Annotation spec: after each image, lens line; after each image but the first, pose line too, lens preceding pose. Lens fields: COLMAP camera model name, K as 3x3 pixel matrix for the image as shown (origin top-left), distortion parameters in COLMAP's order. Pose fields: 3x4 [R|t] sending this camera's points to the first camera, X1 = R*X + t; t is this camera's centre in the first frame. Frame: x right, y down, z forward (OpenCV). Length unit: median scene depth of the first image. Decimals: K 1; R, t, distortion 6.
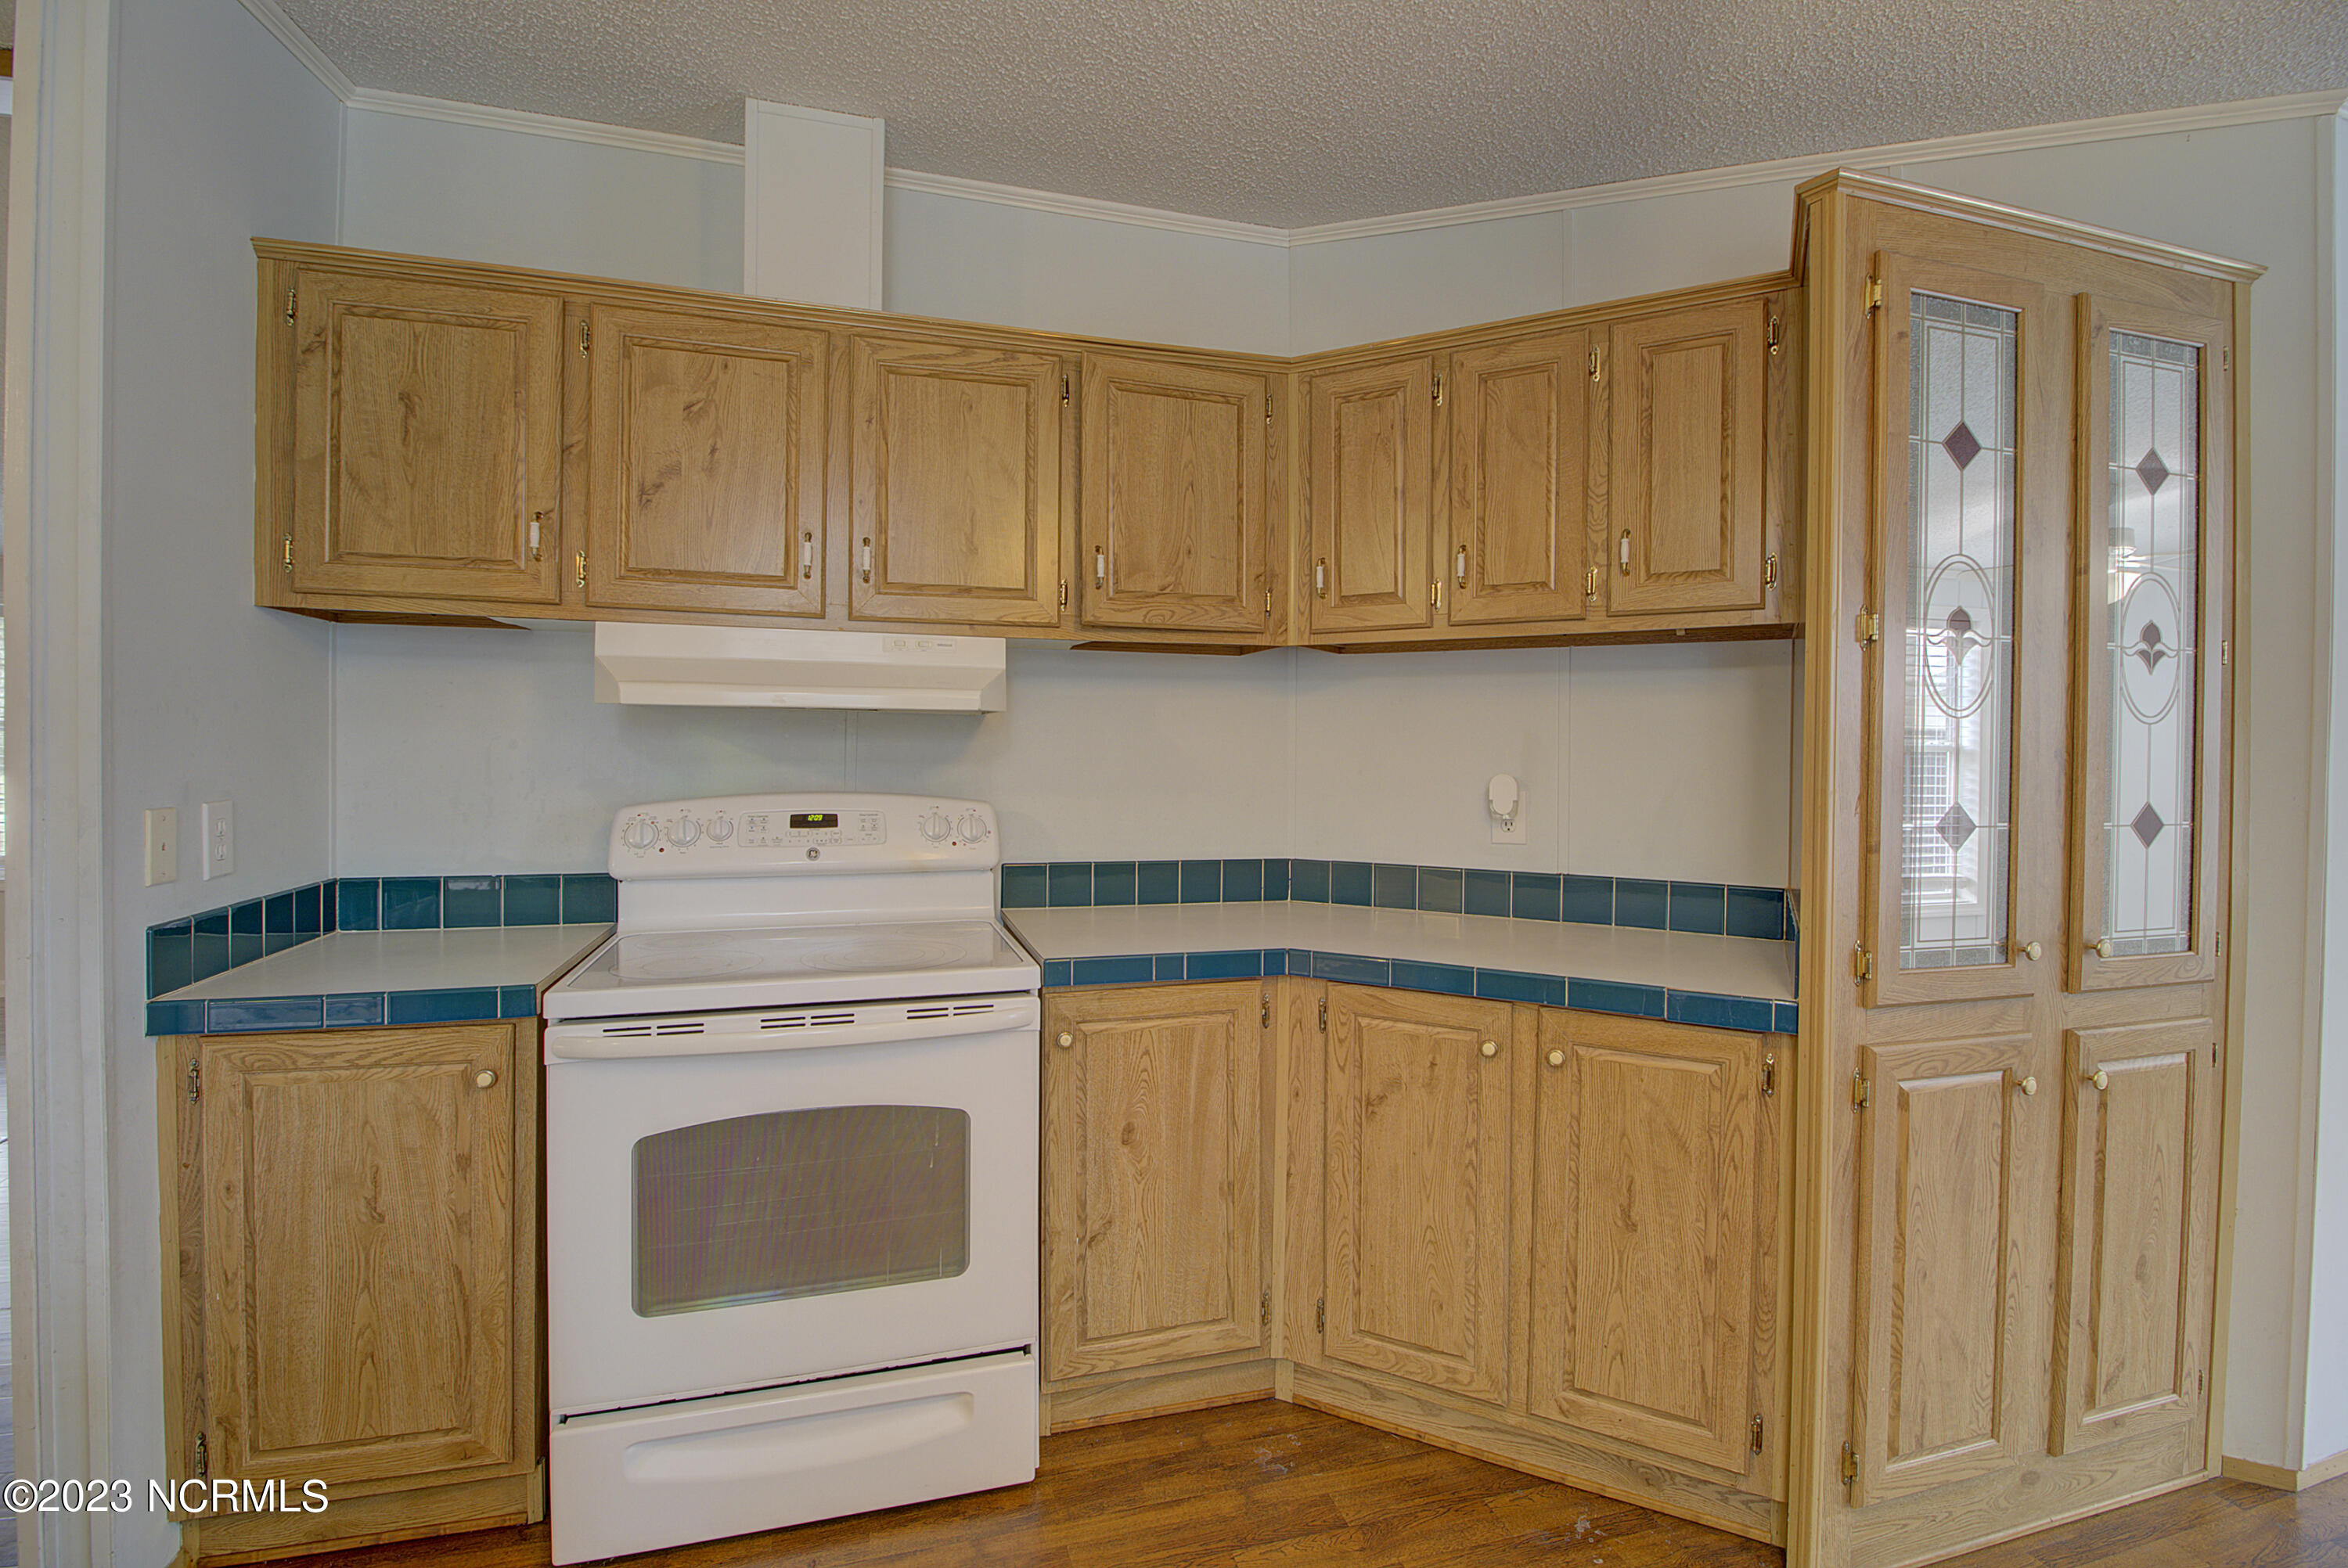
lens RADIAL K [[1078.2, 0, 1178.2], [0, 1078.2, 755.4], [0, 0, 1]] dist [0.001203, -0.014399]
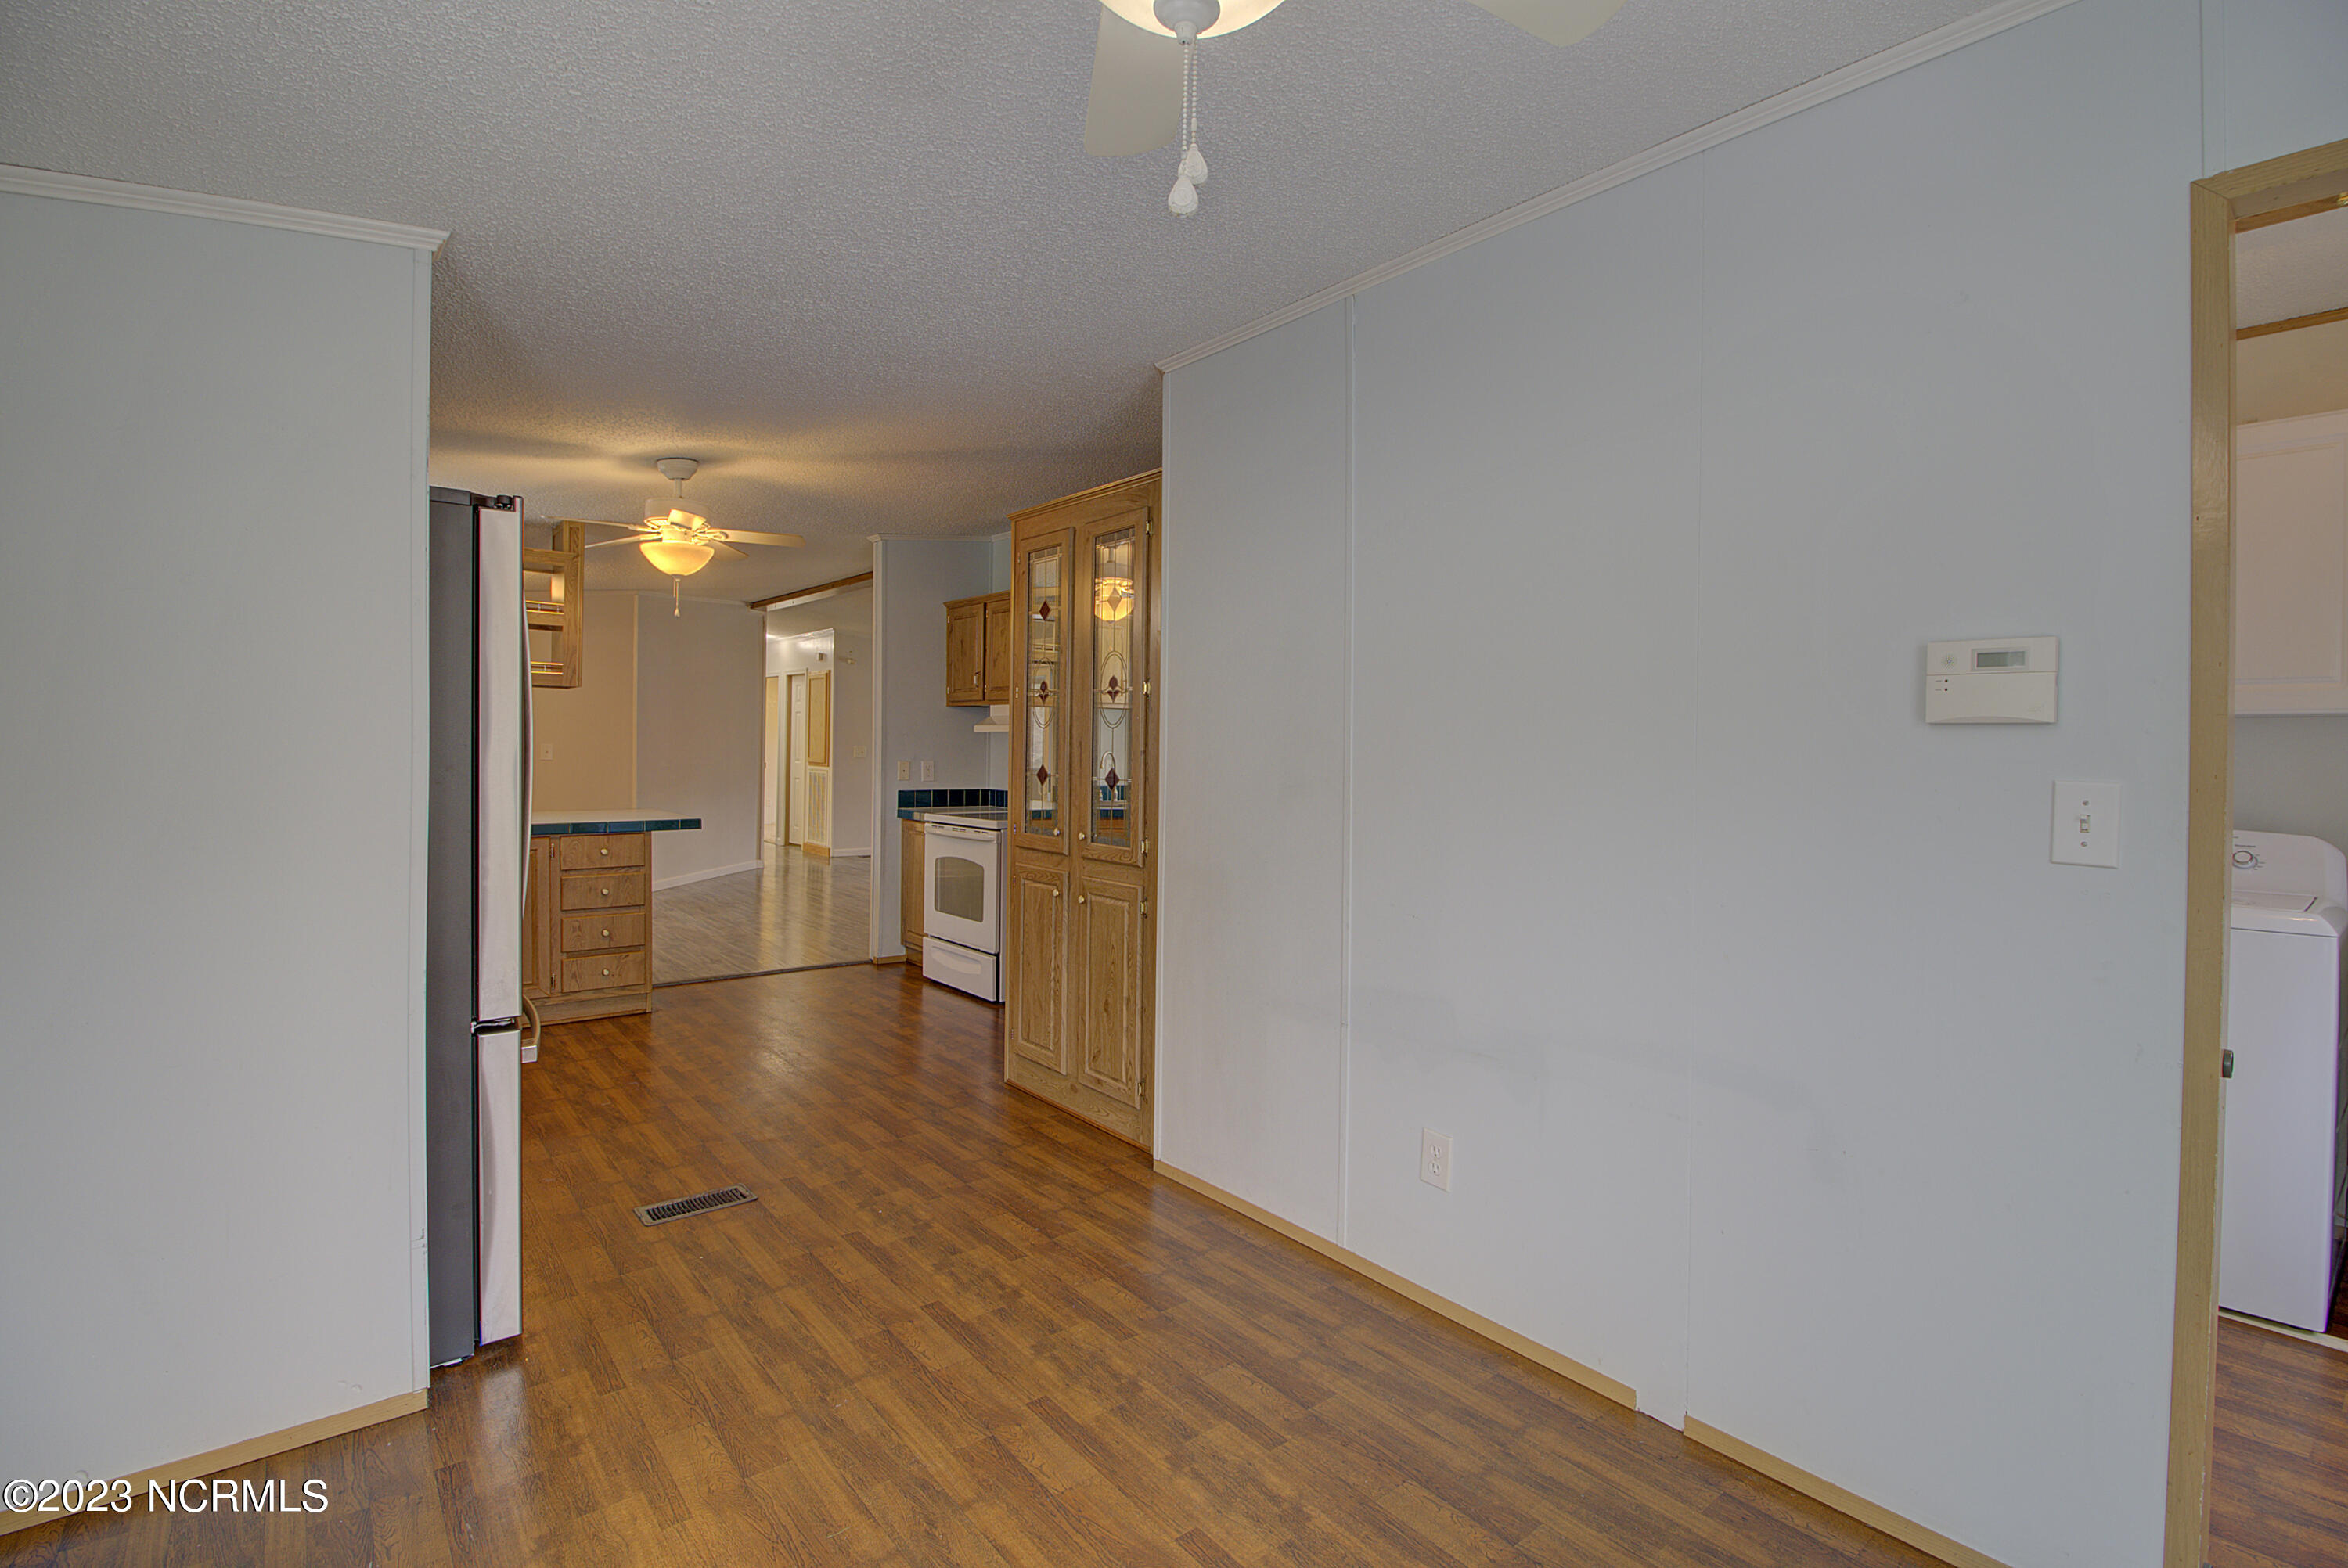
lens RADIAL K [[1078.2, 0, 1178.2], [0, 1078.2, 755.4], [0, 0, 1]] dist [0.001203, -0.014399]
pose [[0.385812, -0.000011, -0.922578, 2.798241], [-0.013886, 0.999887, -0.005819, 0.031062], [0.922473, 0.015056, 0.385768, 0.347551]]
